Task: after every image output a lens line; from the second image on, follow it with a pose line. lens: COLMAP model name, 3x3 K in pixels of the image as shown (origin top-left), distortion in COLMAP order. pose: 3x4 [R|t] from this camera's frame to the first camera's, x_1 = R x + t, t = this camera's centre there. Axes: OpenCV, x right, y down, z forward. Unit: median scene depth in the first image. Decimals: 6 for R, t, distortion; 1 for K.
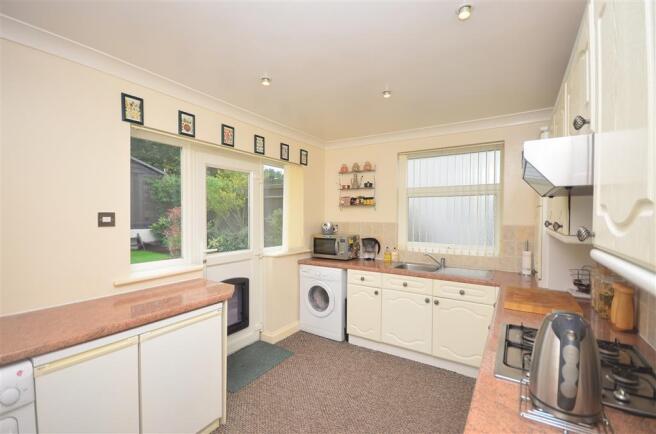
lens RADIAL K [[288.7, 0, 328.0], [0, 288.7, 217.0], [0, 0, 1]] dist [0.000939, -0.000291]
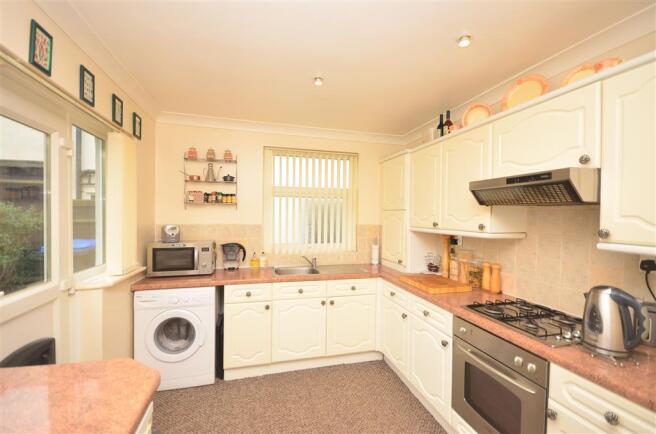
lens RADIAL K [[288.7, 0, 328.0], [0, 288.7, 217.0], [0, 0, 1]] dist [0.000939, -0.000291]
pose [[0.664695, -0.001804, 0.747113, -0.297232], [-0.002935, 0.999983, 0.005026, -0.007599], [-0.747109, -0.005533, 0.664679, 0.256597]]
